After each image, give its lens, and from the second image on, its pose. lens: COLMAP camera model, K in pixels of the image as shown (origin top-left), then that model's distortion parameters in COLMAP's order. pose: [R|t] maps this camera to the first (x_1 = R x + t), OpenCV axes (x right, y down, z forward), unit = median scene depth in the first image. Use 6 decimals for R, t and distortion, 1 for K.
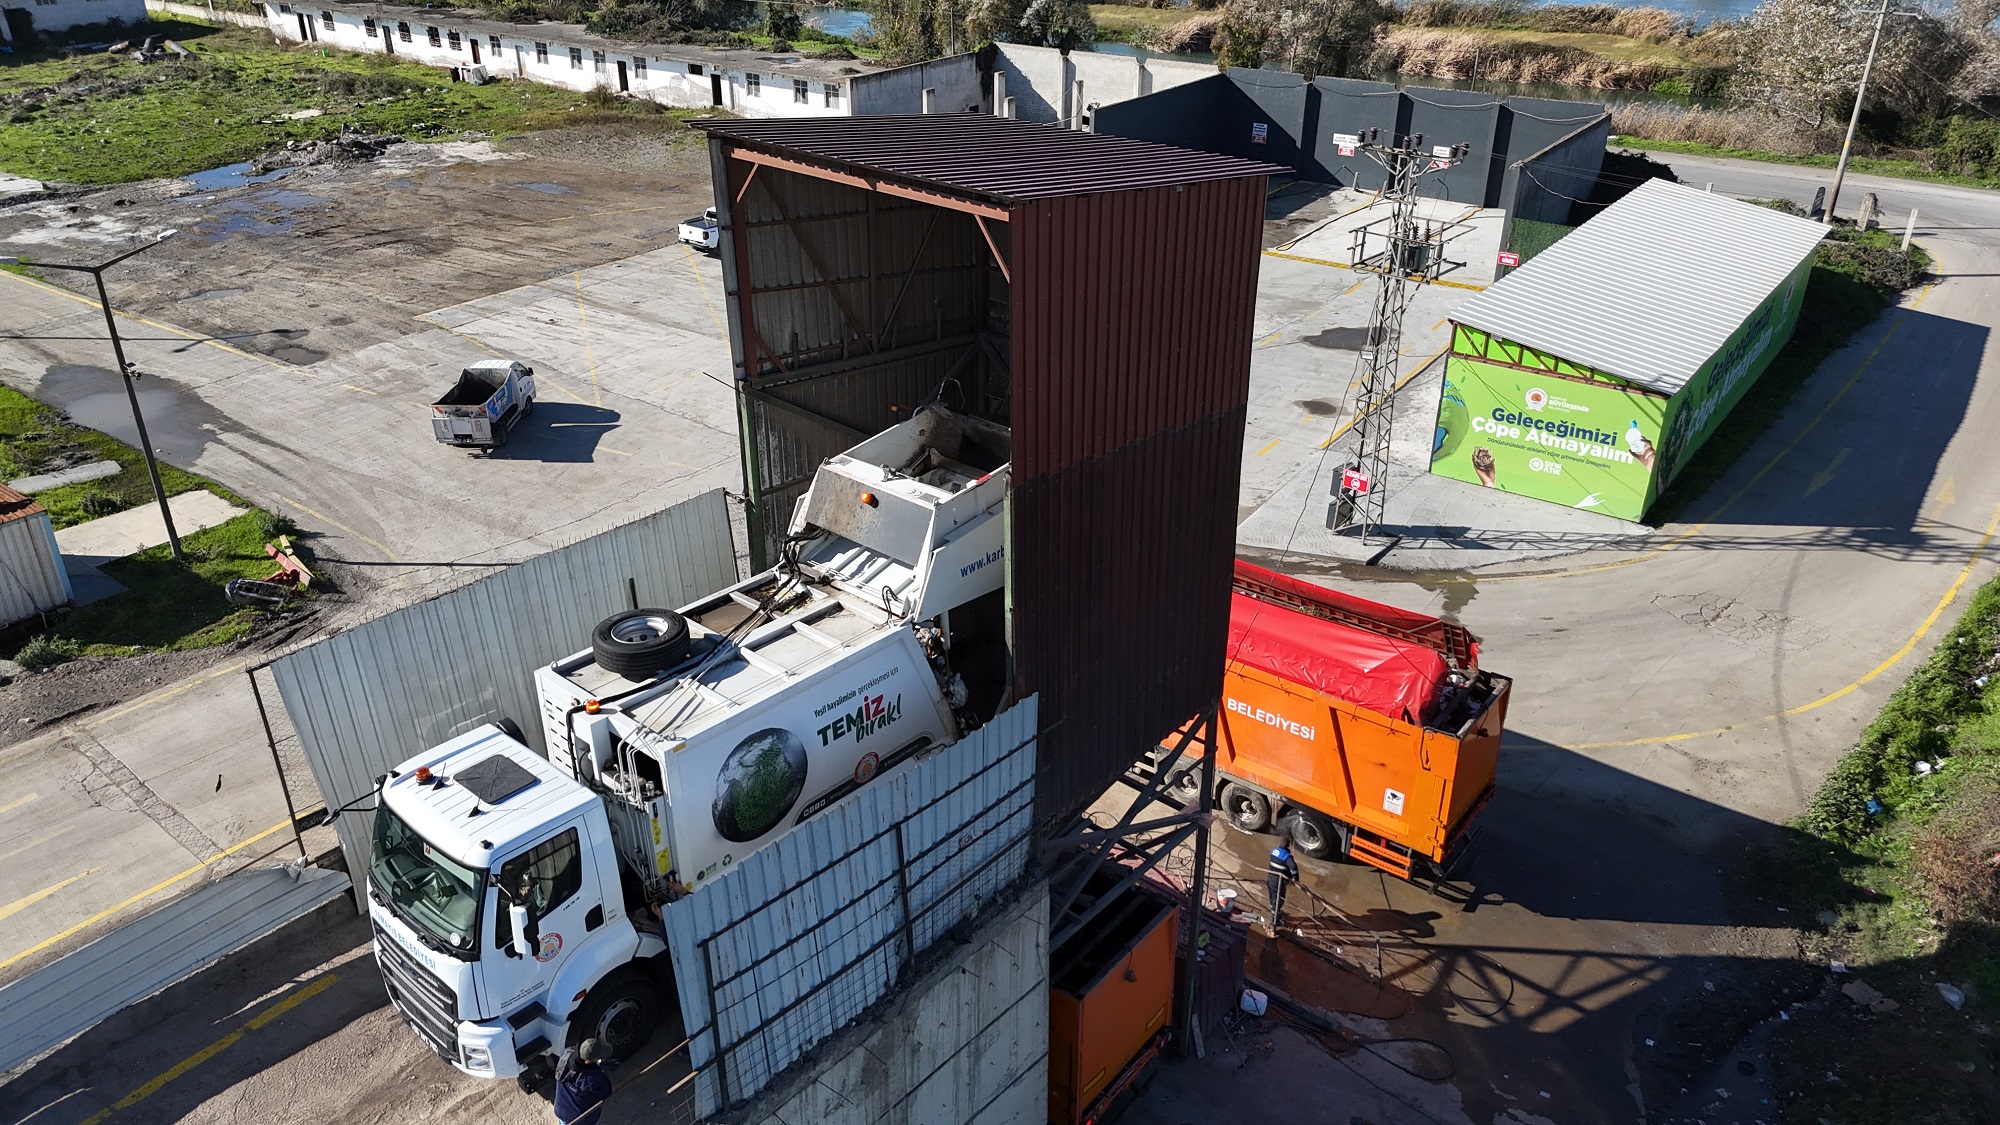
lens RADIAL K [[1475.3, 0, 1032.8], [0, 1475.3, 560.6], [0, 0, 1]] dist [0.059279, -0.000424]
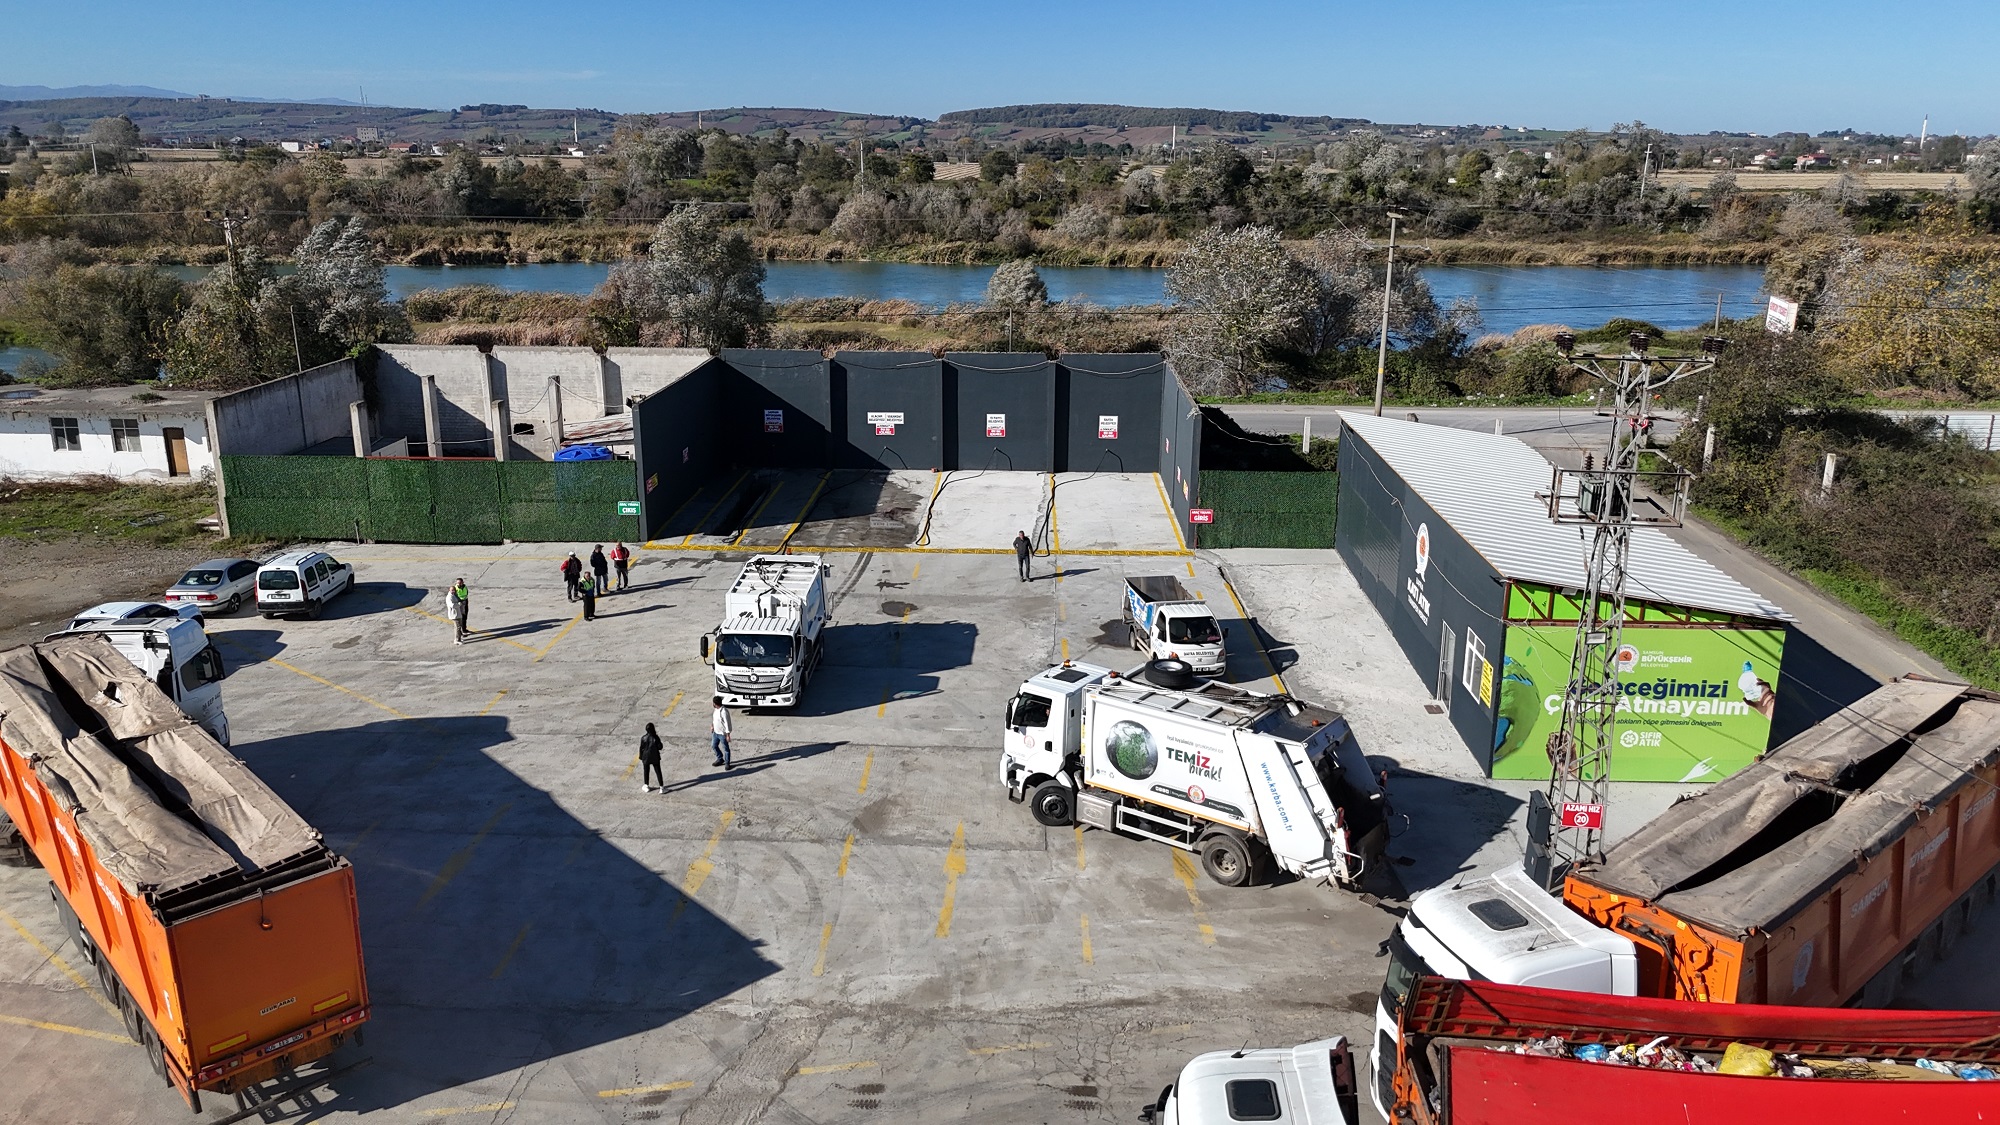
lens RADIAL K [[1449.8, 0, 1023.9], [0, 1449.8, 565.5], [0, 0, 1]] dist [0.089068, -0.094577]
pose [[0.830816, -0.152207, 0.535329, -0.181788], [0.252244, 0.960391, -0.118415, -0.077797], [-0.496102, 0.233415, 0.836302, 0.265987]]
